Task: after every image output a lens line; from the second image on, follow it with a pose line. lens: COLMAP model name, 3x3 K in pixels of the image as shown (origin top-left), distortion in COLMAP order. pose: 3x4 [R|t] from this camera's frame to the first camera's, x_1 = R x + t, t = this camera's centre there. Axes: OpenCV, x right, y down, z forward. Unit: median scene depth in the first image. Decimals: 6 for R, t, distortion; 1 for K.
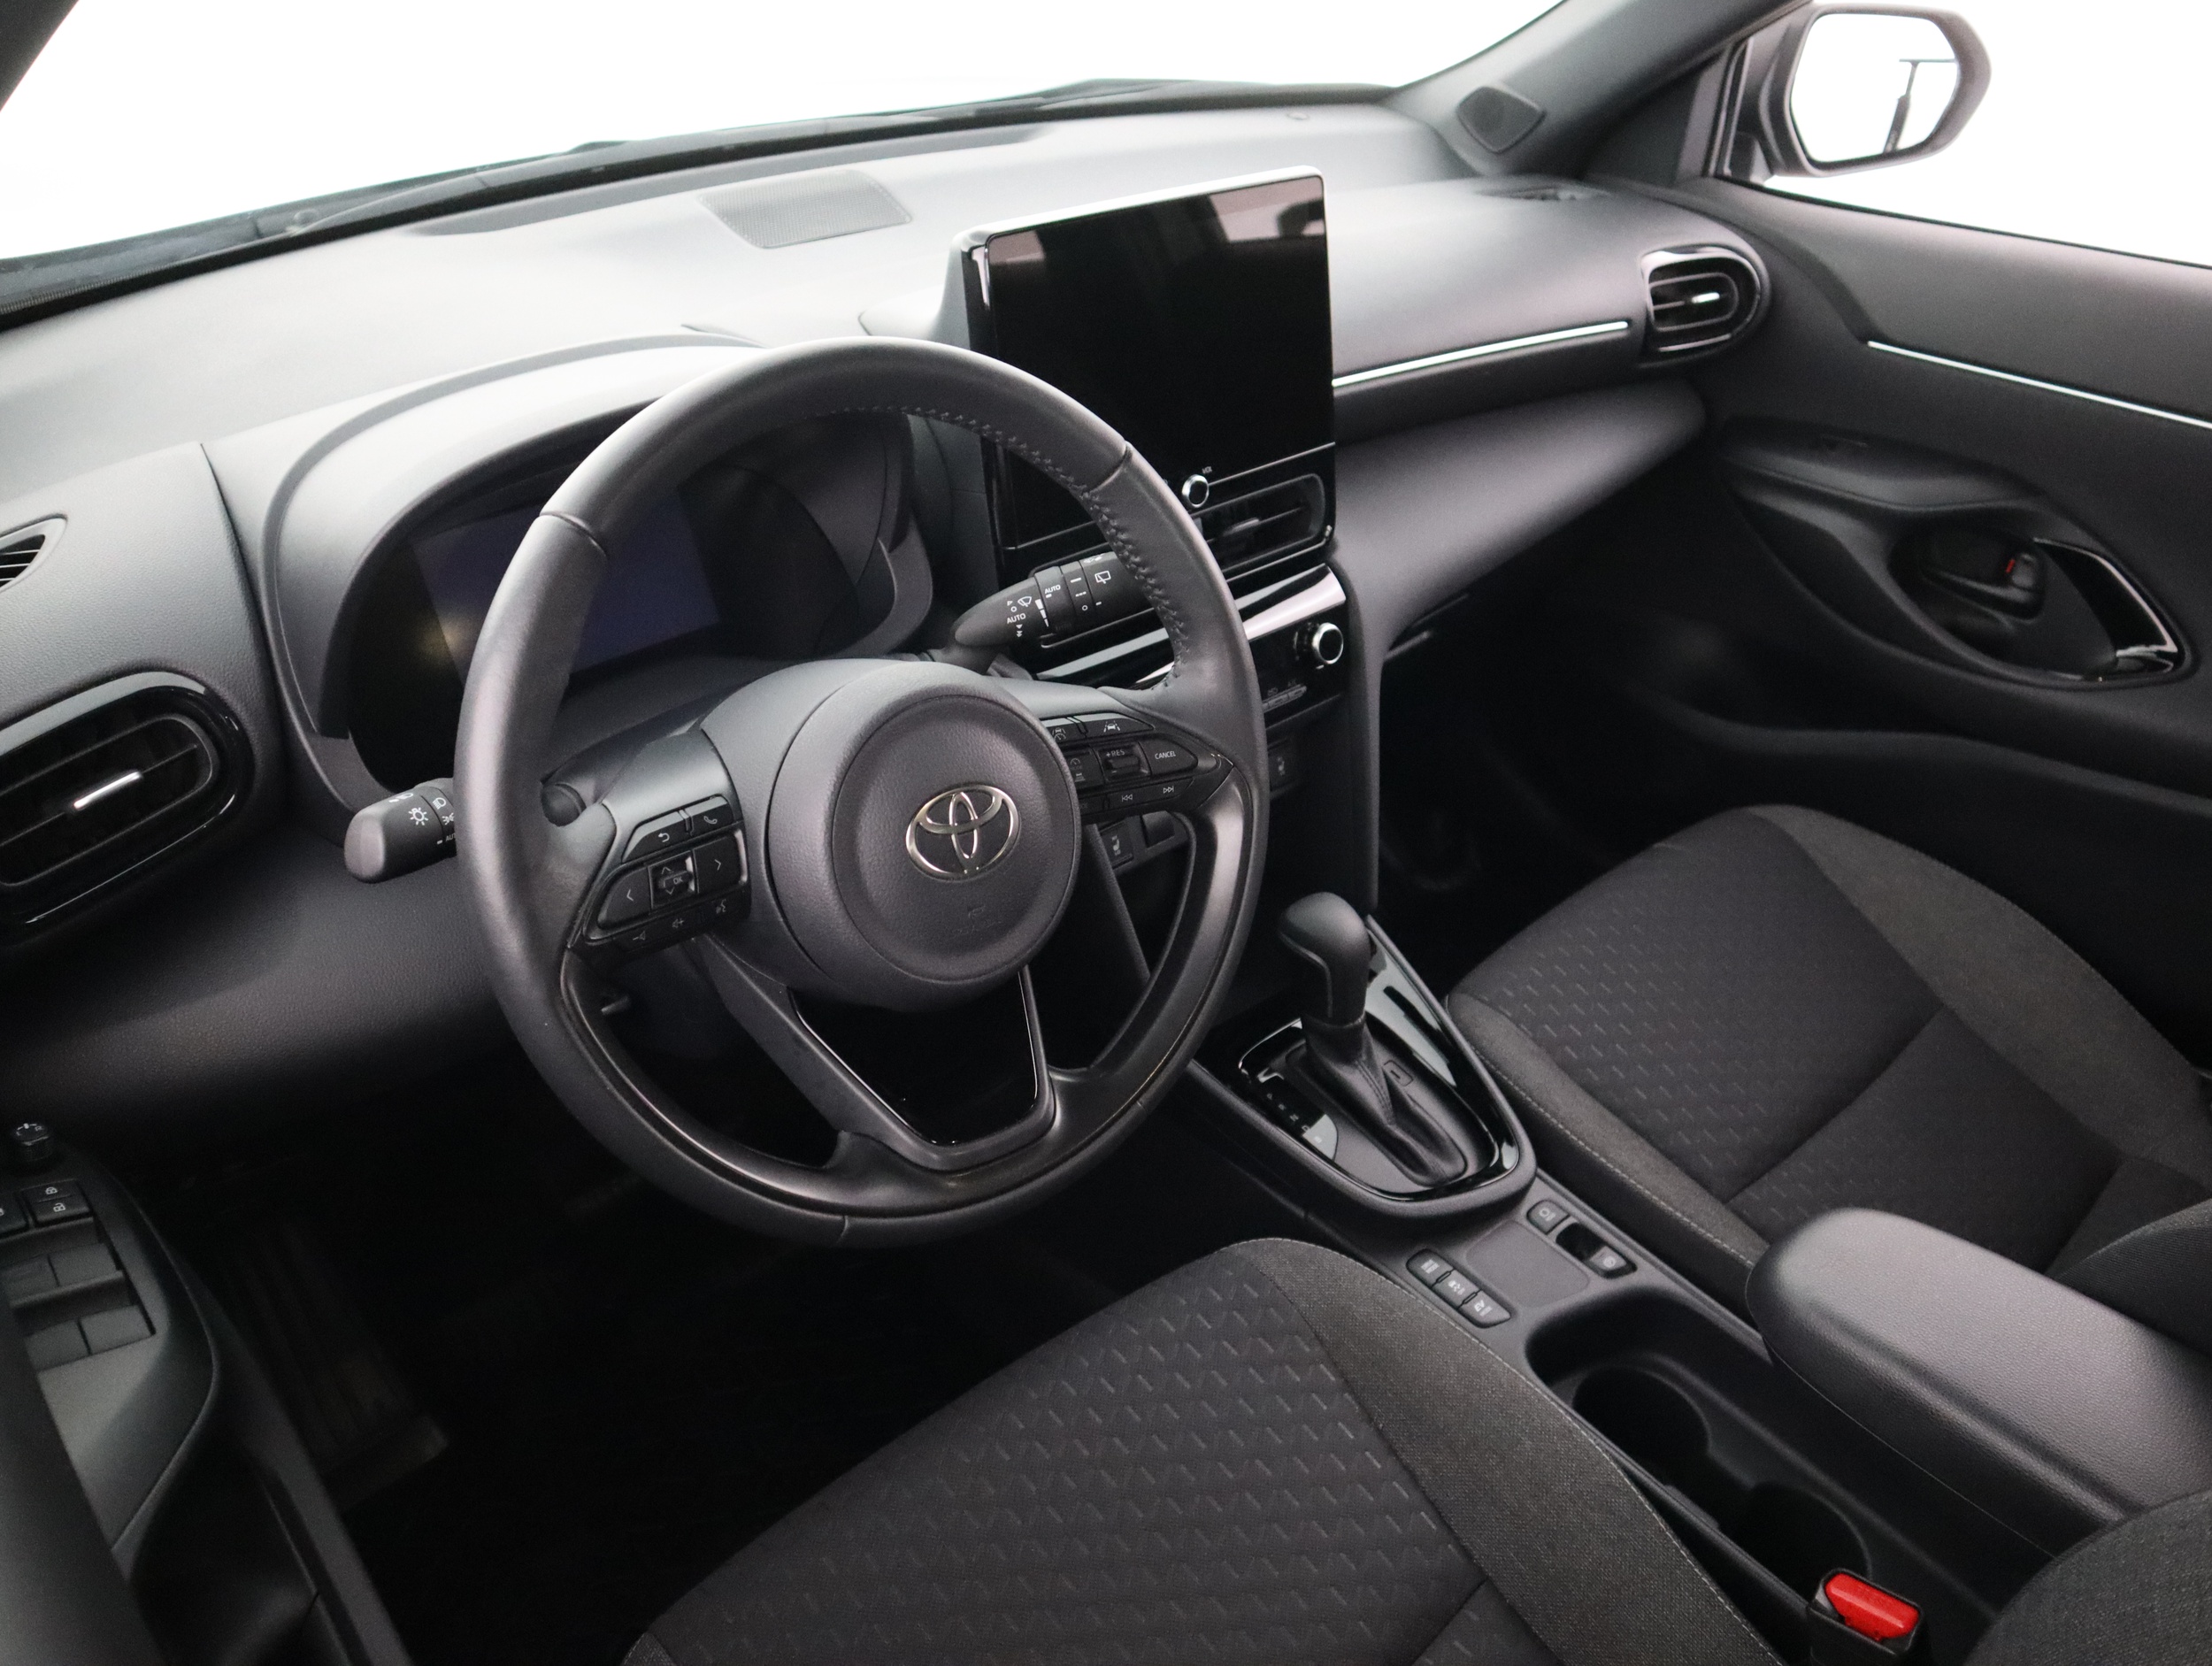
lens RADIAL K [[1742.2, 0, 1106.0], [0, 1742.2, 833.0], [0, 0, 1]] dist [-0.122097, 0.102824]
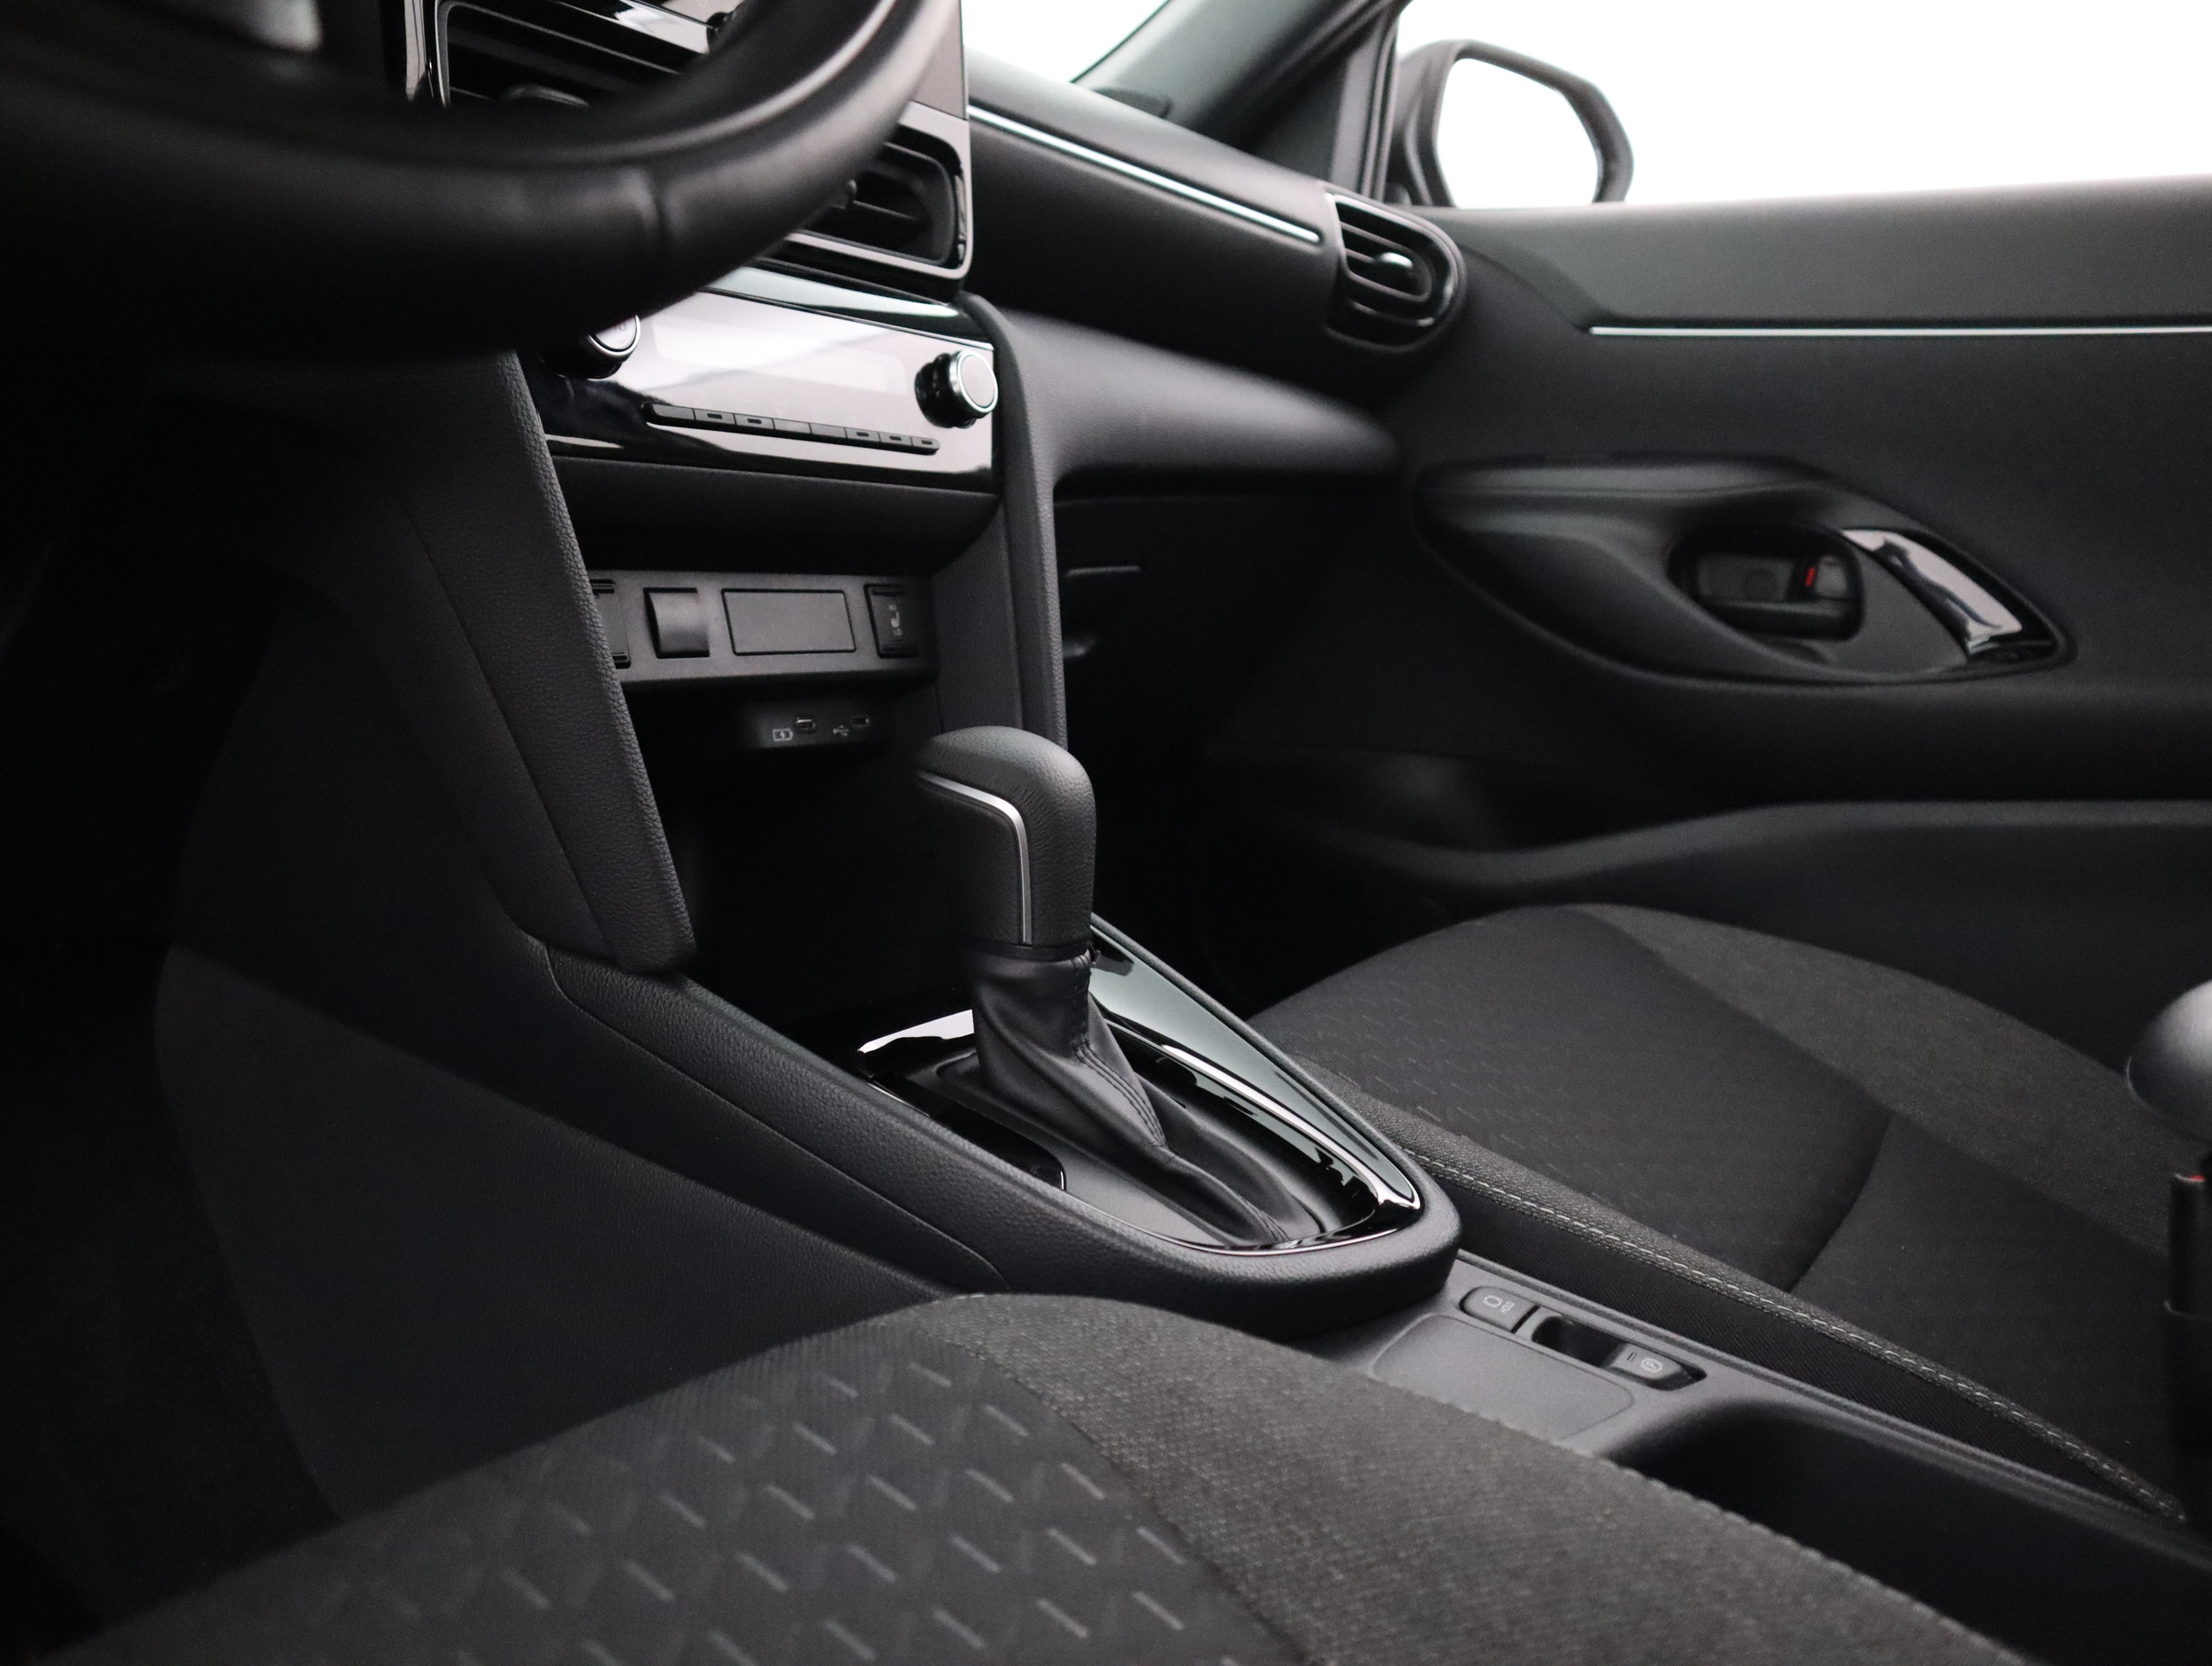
lens RADIAL K [[1742.2, 0, 1106.0], [0, 1742.2, 833.0], [0, 0, 1]] dist [-0.122097, 0.102824]
pose [[0.962670, 0.014713, 0.270278, 0.014590], [0.087747, 0.927635, -0.363034, 0.260596], [-0.256061, 0.373198, 0.891715, 0.533593]]
